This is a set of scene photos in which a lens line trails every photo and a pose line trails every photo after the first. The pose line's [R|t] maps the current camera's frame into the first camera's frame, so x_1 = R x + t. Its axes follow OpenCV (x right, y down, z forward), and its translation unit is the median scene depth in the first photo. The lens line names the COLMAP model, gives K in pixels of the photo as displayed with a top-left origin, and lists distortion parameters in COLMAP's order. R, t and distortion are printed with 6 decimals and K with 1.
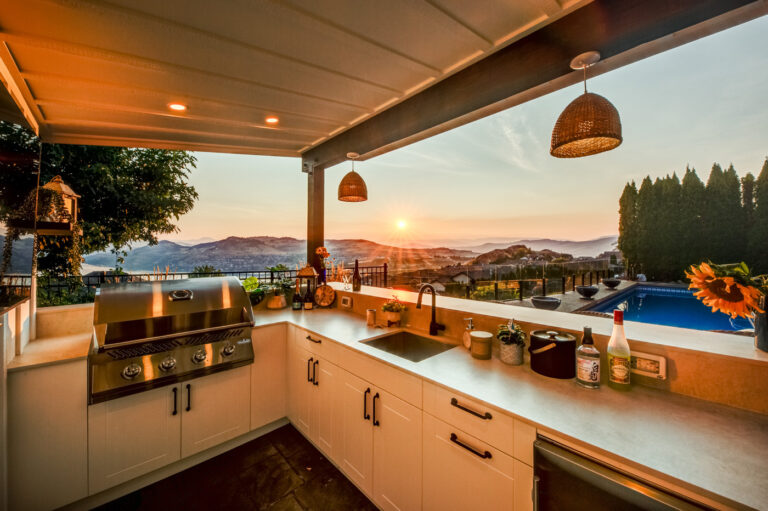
lens RADIAL K [[289.6, 0, 384.0], [0, 289.6, 255.5], [0, 0, 1]] dist [0.007320, -0.000369]
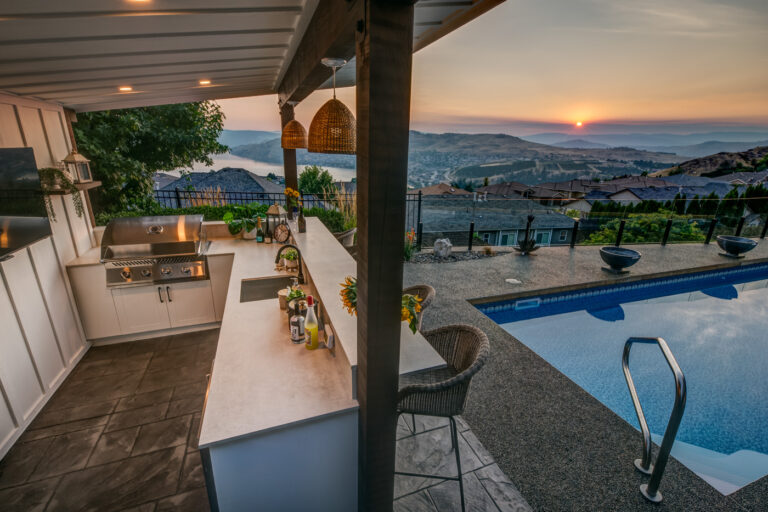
lens RADIAL K [[337.3, 0, 385.7], [0, 337.3, 259.9], [0, 0, 1]] dist [0.014180, -0.000656]
pose [[0.924392, 0.143141, -0.353569, 0.917495], [-0.031078, 0.952101, 0.304202, -0.250672], [0.380177, -0.270213, 0.884562, -0.109387]]
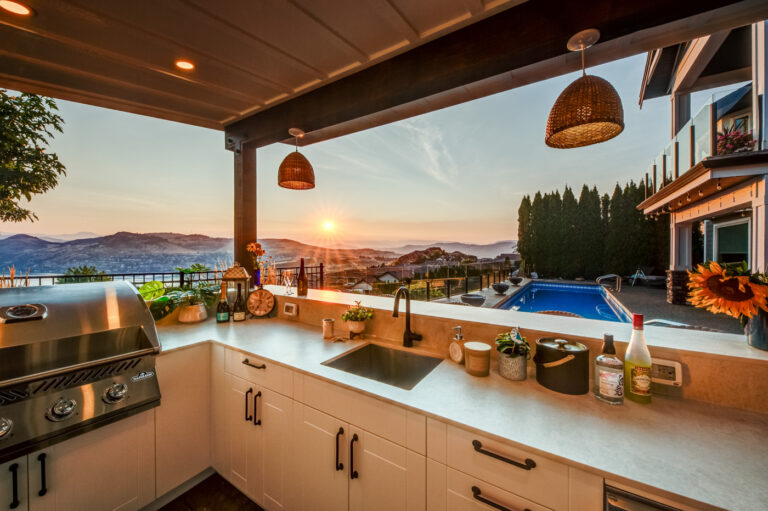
lens RADIAL K [[282.5, 0, 384.9], [0, 282.5, 262.0], [0, 0, 1]] dist [0.012510, -0.006403]
pose [[0.966053, 0.001929, 0.258338, -0.099750], [-0.007411, 0.999768, 0.020248, 0.008791], [-0.258239, -0.021476, 0.965842, 0.200936]]
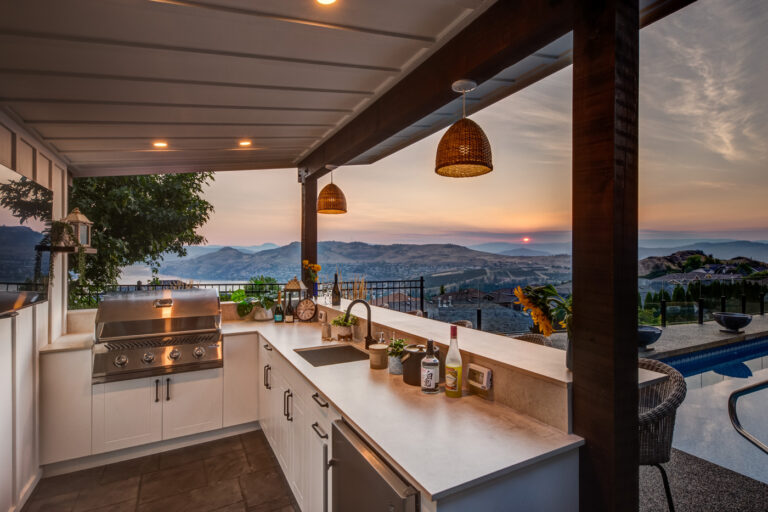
lens RADIAL K [[374.2, 0, 387.0], [0, 374.2, 265.2], [0, 0, 1]] dist [0.017456, -0.000446]
pose [[0.970330, 0.004427, -0.241744, 0.502410], [-0.004191, 0.999990, 0.001489, -0.021861], [0.241749, -0.000432, 0.970339, -0.242109]]
